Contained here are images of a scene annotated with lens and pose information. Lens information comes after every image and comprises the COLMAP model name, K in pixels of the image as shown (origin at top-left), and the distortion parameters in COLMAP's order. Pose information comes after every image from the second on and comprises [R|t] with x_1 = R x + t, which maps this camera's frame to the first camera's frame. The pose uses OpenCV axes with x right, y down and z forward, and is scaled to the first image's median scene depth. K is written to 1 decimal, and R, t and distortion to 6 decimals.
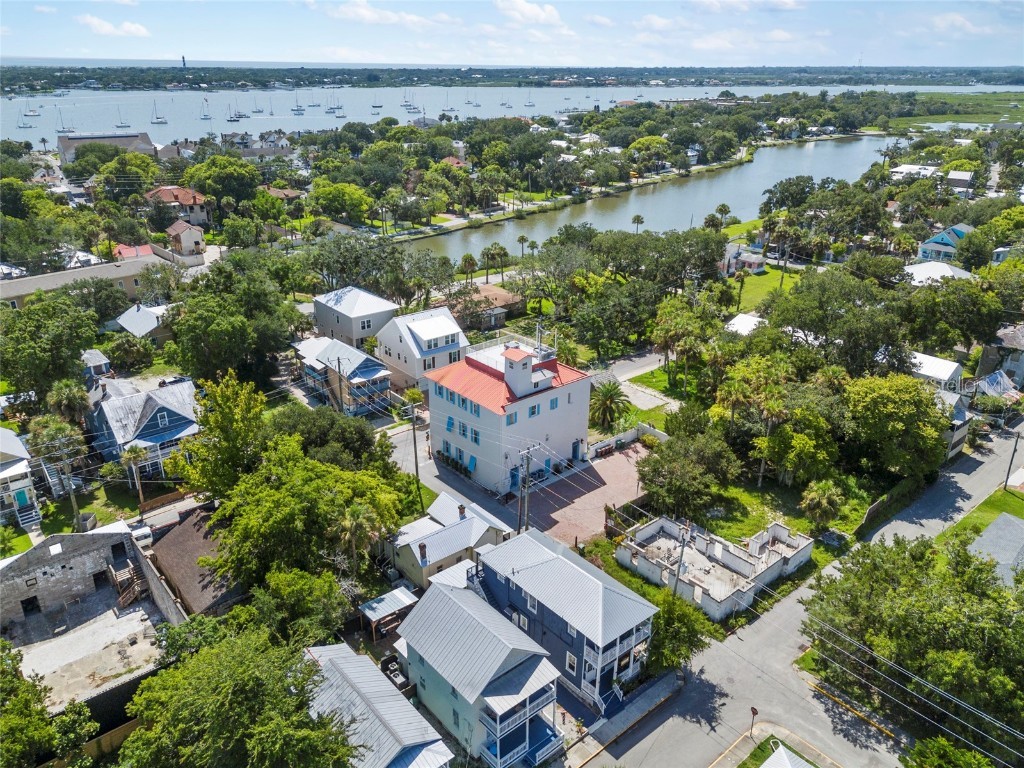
lens RADIAL K [[757.2, 0, 512.0], [0, 757.2, 384.0], [0, 0, 1]] dist [0.005173, -0.004539]
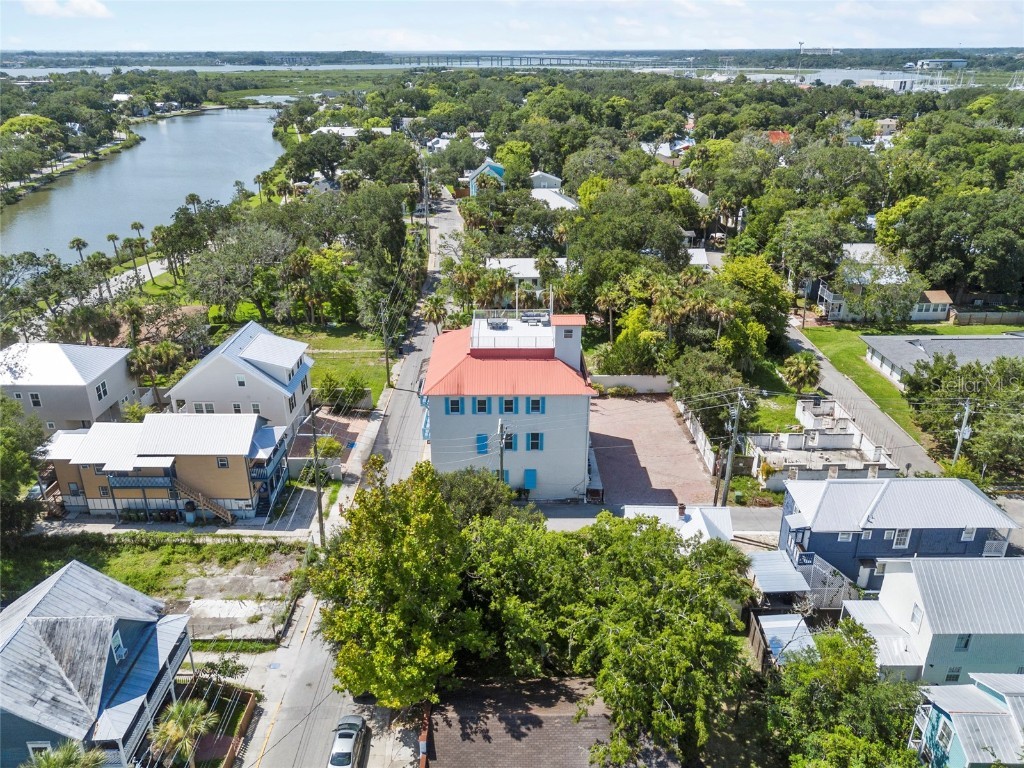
lens RADIAL K [[757.2, 0, 512.0], [0, 757.2, 384.0], [0, 0, 1]] dist [0.005173, -0.004539]
pose [[0.637284, -0.310643, 0.705244, -0.568027], [0.298702, 0.943185, 0.145532, -0.099650], [-0.710384, 0.117913, 0.693867, 0.474460]]
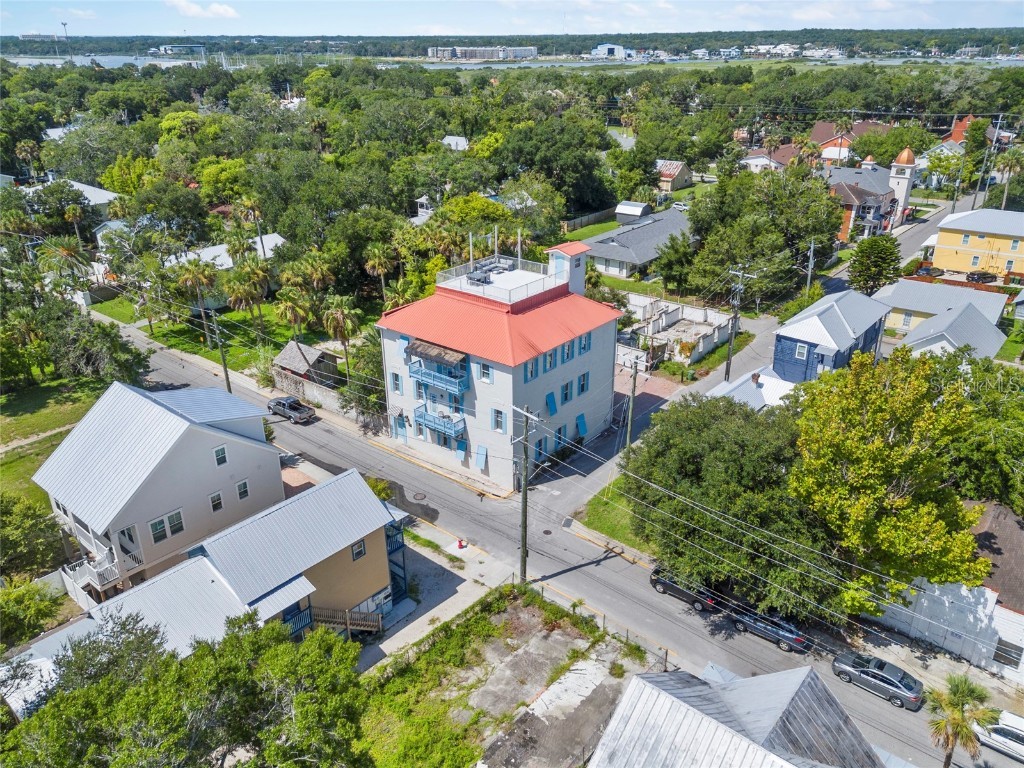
lens RADIAL K [[757.2, 0, 512.0], [0, 757.2, 384.0], [0, 0, 1]] dist [0.005173, -0.004539]
pose [[-0.166422, -0.413574, 0.895132, -0.663495], [0.390076, 0.806126, 0.444974, -0.268192], [-0.905618, 0.423223, 0.027168, 1.022015]]
